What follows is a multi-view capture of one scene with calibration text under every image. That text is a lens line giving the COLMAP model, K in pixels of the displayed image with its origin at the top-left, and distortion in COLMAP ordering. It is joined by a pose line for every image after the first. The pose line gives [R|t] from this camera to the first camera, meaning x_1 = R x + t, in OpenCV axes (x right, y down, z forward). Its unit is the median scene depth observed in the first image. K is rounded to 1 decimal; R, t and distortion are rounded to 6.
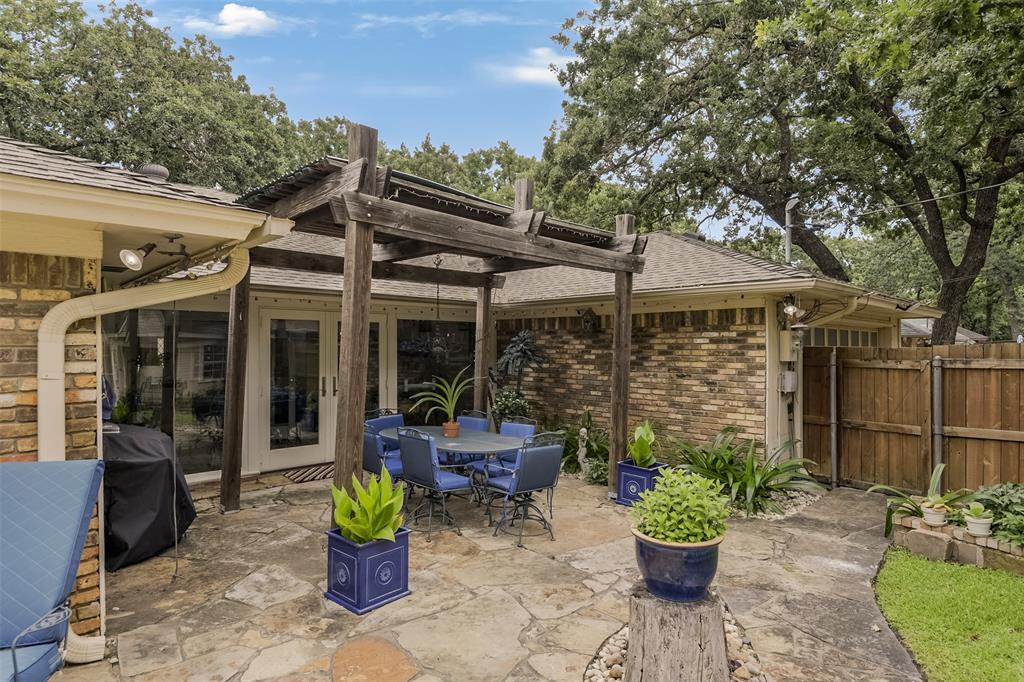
lens RADIAL K [[574.8, 0, 511.3], [0, 574.8, 349.6], [0, 0, 1]] dist [-0.013395, -0.003100]
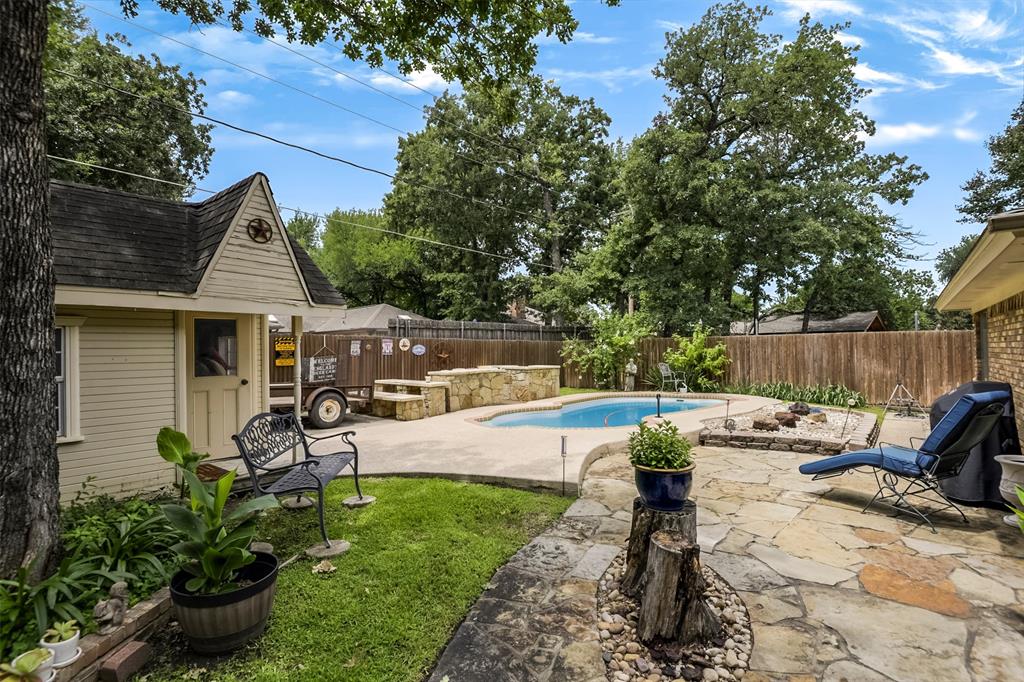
lens RADIAL K [[486.8, 0, 507.1], [0, 486.8, 339.7], [0, 0, 1]] dist [-0.021722, -0.003938]
pose [[-0.996703, 0.011518, -0.080320, 0.268248], [0.013152, 0.999717, -0.019840, 0.008592], [0.080068, -0.020831, -0.996572, 0.756466]]
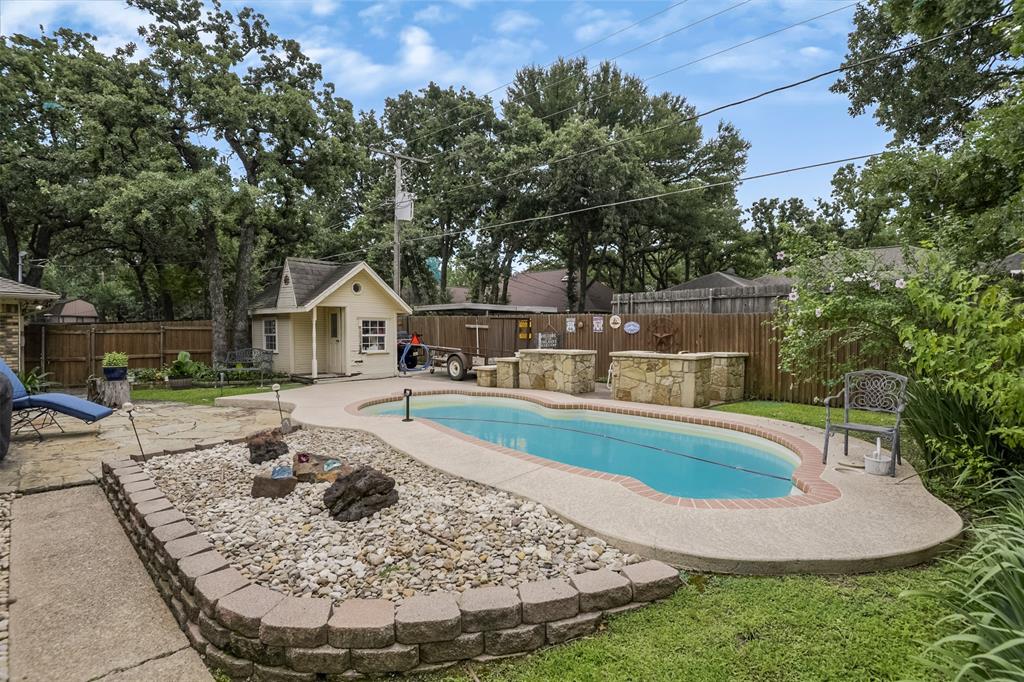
lens RADIAL K [[486.8, 0, 508.6], [0, 486.8, 336.1], [0, 0, 1]] dist [-0.021722, -0.003938]
pose [[-0.028523, -0.012070, 0.999520, -1.173218], [-0.001053, 0.999927, 0.012045, 0.015253], [-0.999593, -0.000708, -0.028534, -0.639576]]
